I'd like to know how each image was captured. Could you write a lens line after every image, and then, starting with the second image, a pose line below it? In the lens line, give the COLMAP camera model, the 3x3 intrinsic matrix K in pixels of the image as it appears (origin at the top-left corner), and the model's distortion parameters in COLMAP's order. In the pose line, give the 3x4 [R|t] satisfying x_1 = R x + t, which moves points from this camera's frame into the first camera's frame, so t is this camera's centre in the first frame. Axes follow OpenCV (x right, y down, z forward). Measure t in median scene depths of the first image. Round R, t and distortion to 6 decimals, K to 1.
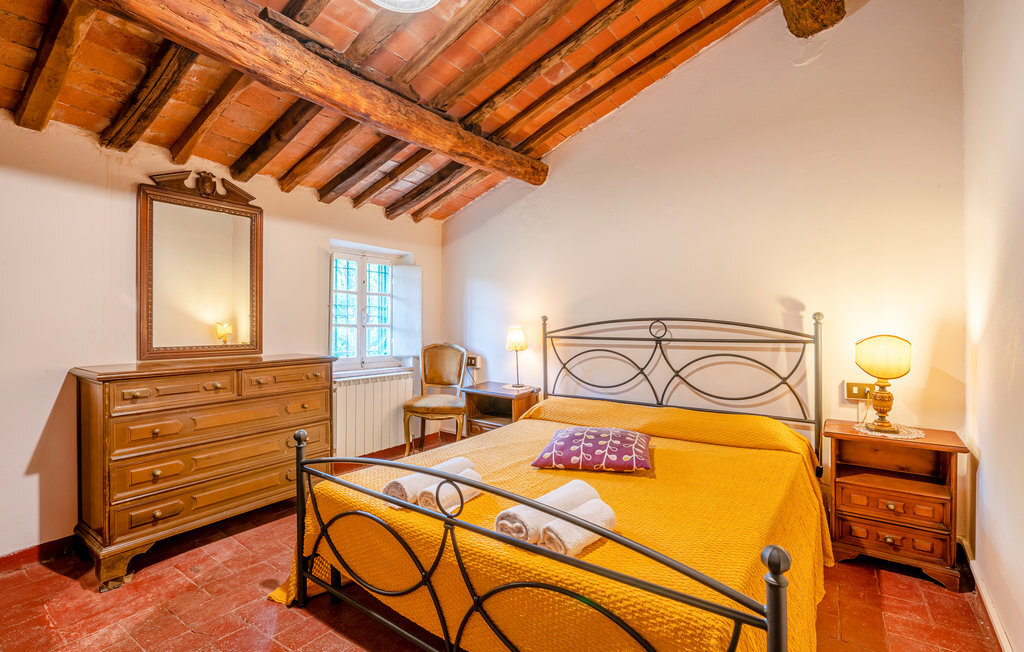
lens RADIAL K [[468.4, 0, 509.1], [0, 468.4, 330.6], [0, 0, 1]] dist [-0.000379, 0.000047]
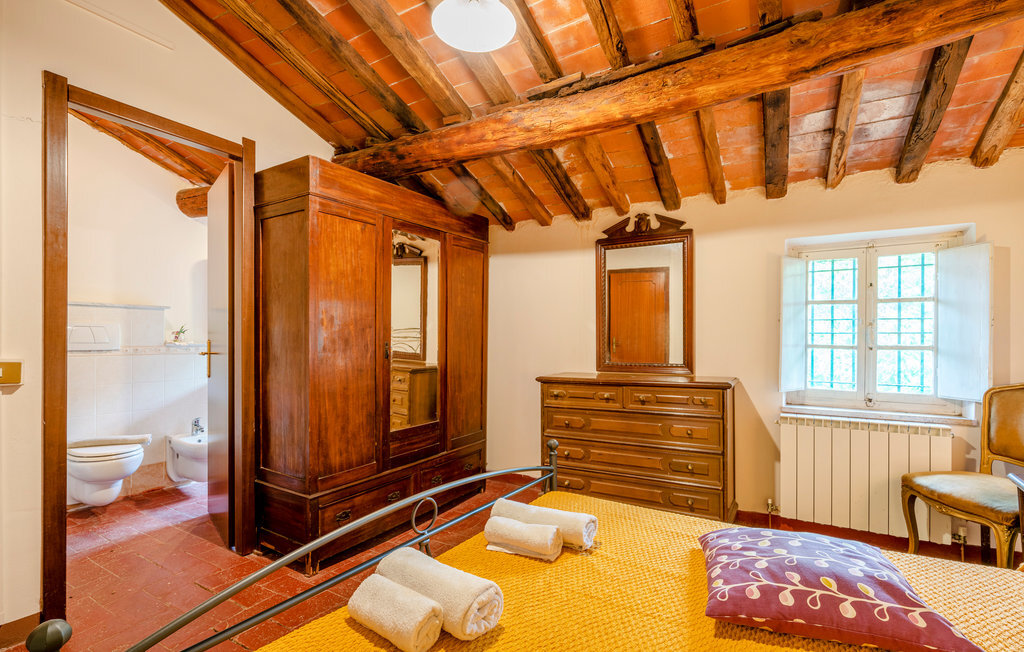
lens RADIAL K [[473.2, 0, 514.2], [0, 473.2, 343.5], [0, 0, 1]] dist [0.000208, 0.000311]
pose [[0.083727, 0.002406, -0.996486, 0.455992], [-0.014958, 0.999887, 0.001157, -0.011670], [0.996376, 0.014809, 0.083754, 0.540228]]
